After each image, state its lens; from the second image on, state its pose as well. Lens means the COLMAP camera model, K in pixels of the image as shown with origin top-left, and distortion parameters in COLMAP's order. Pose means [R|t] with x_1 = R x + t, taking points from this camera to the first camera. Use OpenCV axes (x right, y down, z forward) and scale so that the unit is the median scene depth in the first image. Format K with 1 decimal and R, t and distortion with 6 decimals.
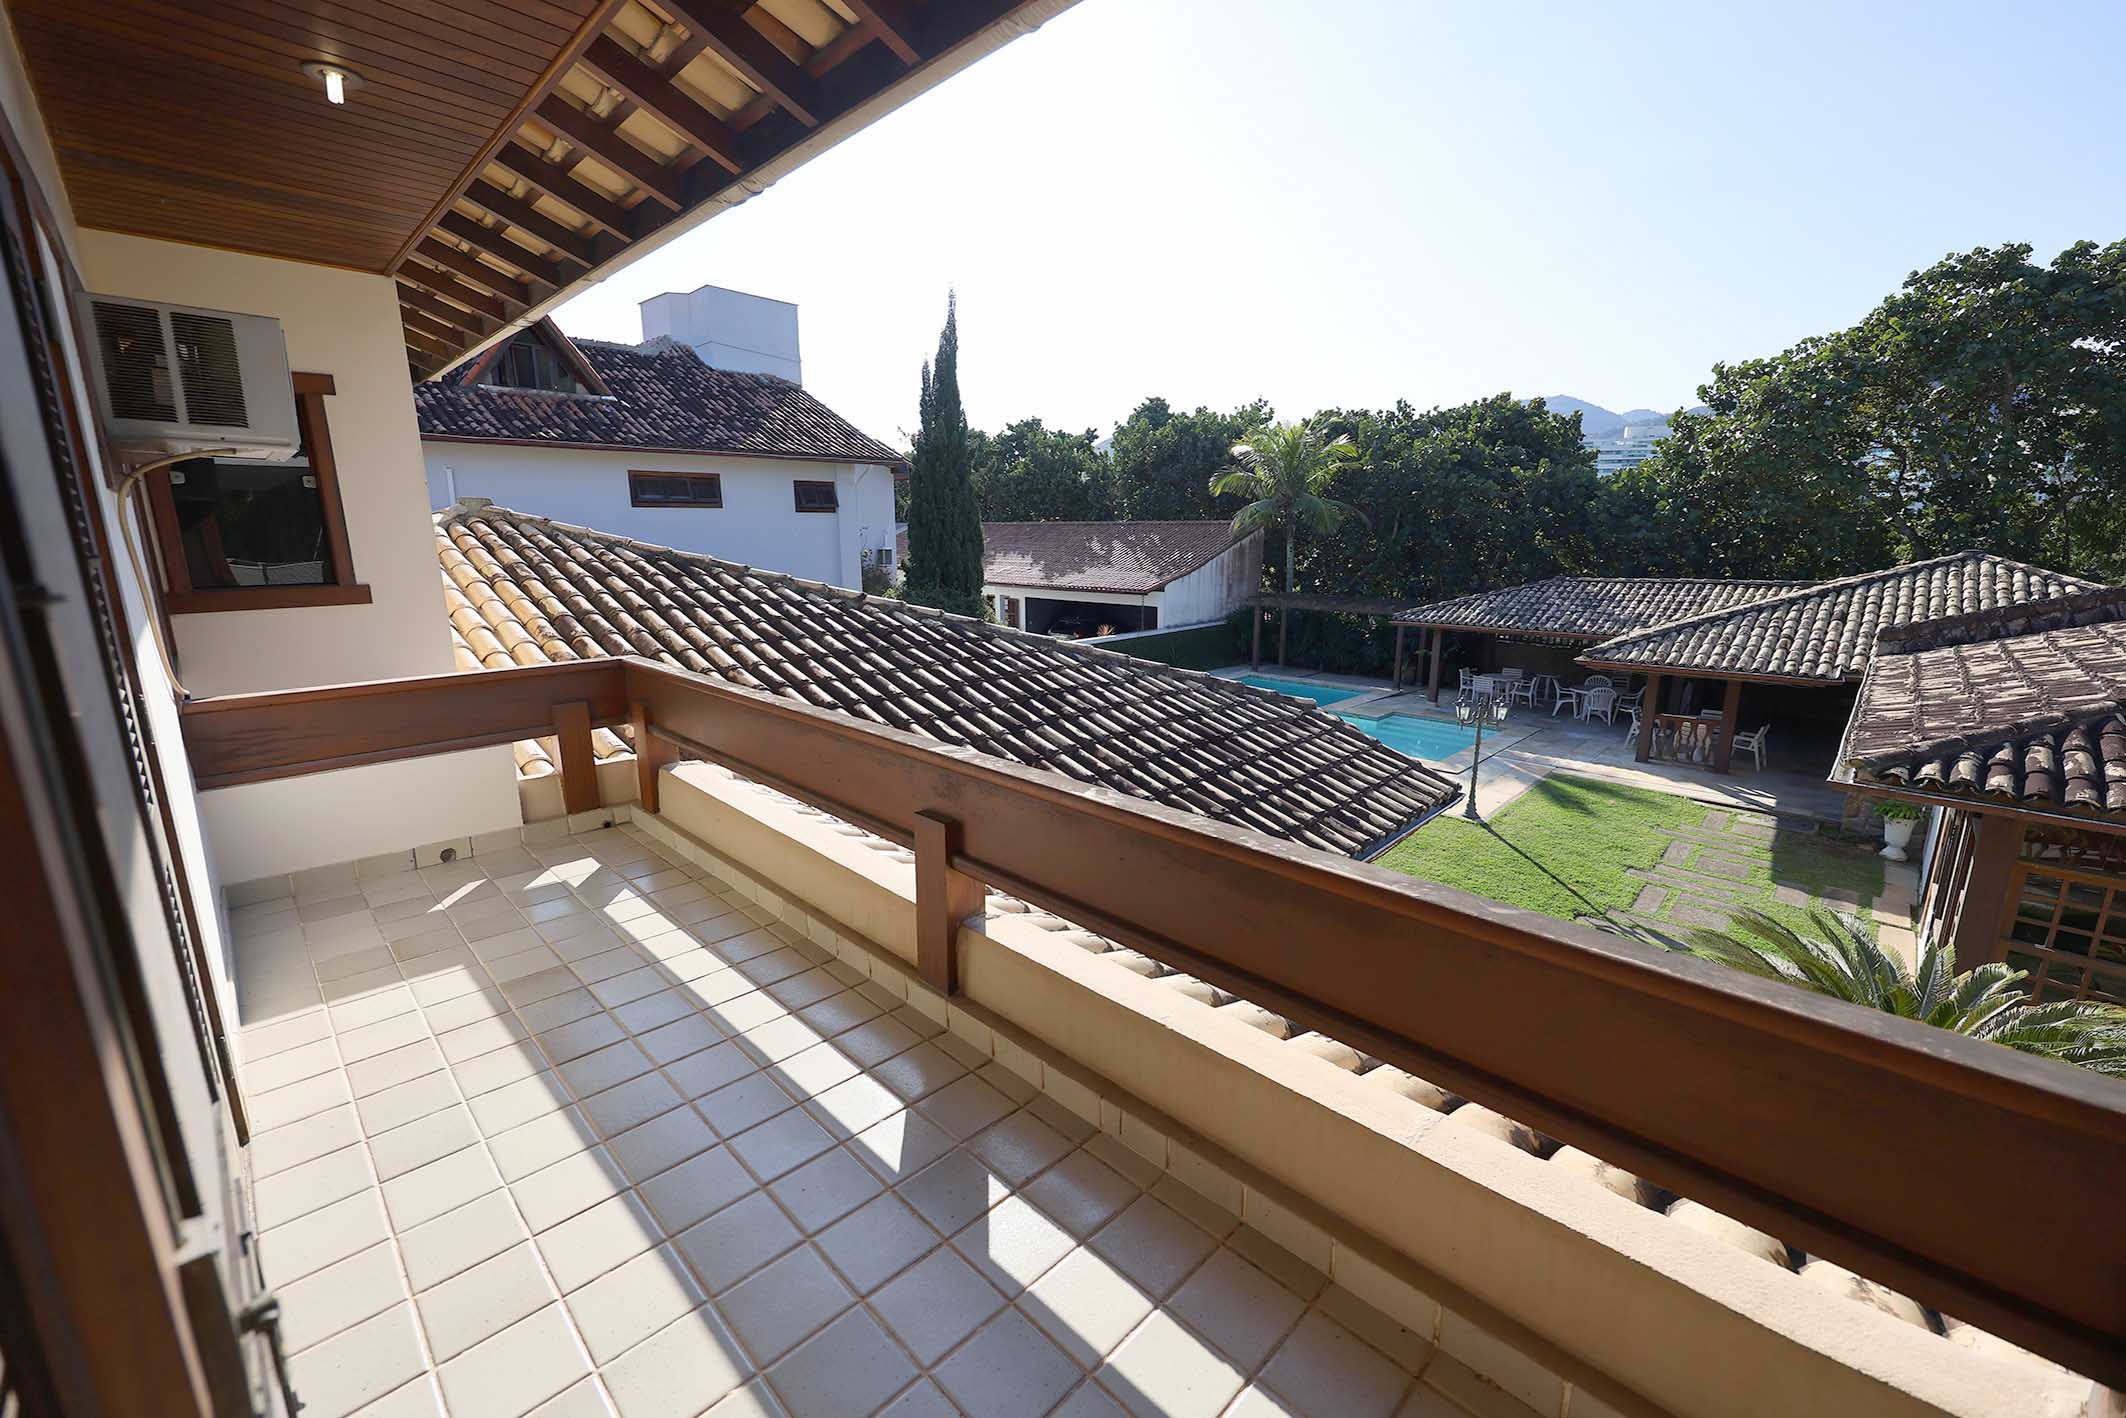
lens RADIAL K [[855.7, 0, 1047.6], [0, 855.7, 713.2], [0, 0, 1]] dist [0.001467, -0.002576]
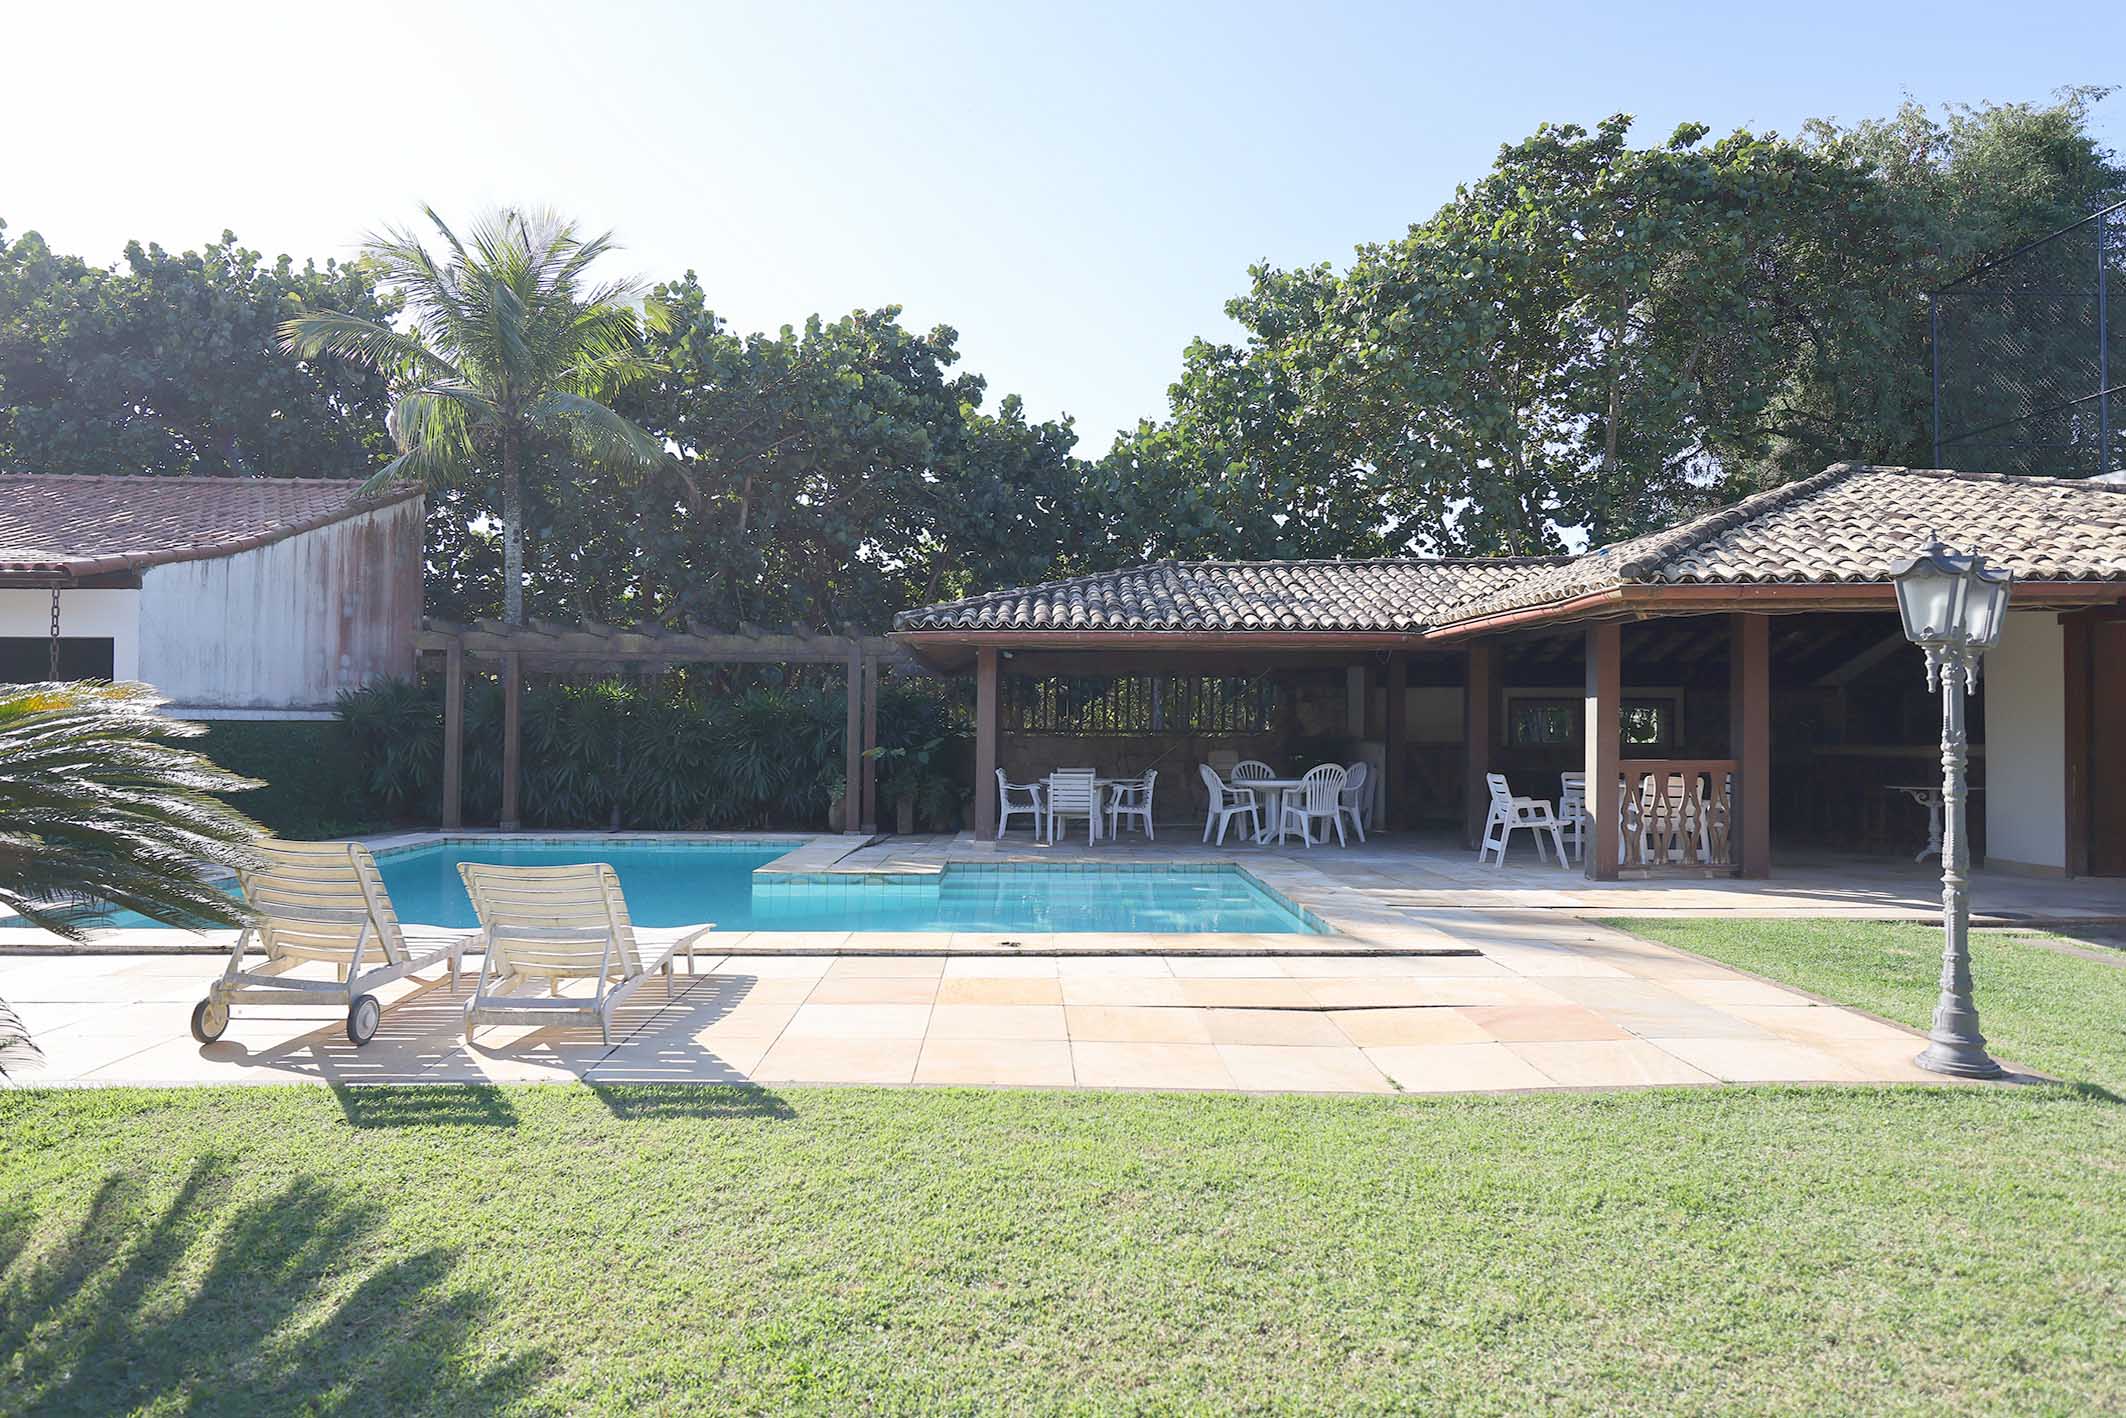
lens RADIAL K [[1202.6, 0, 1063.0], [0, 1202.6, 709.0], [0, 0, 1]] dist [-0.001618, -0.000158]
pose [[0.677462, 0.014513, 0.735414, 0.043363], [0.147441, 0.976834, -0.155100, 0.014012], [-0.720629, 0.213505, 0.659628, 0.455004]]
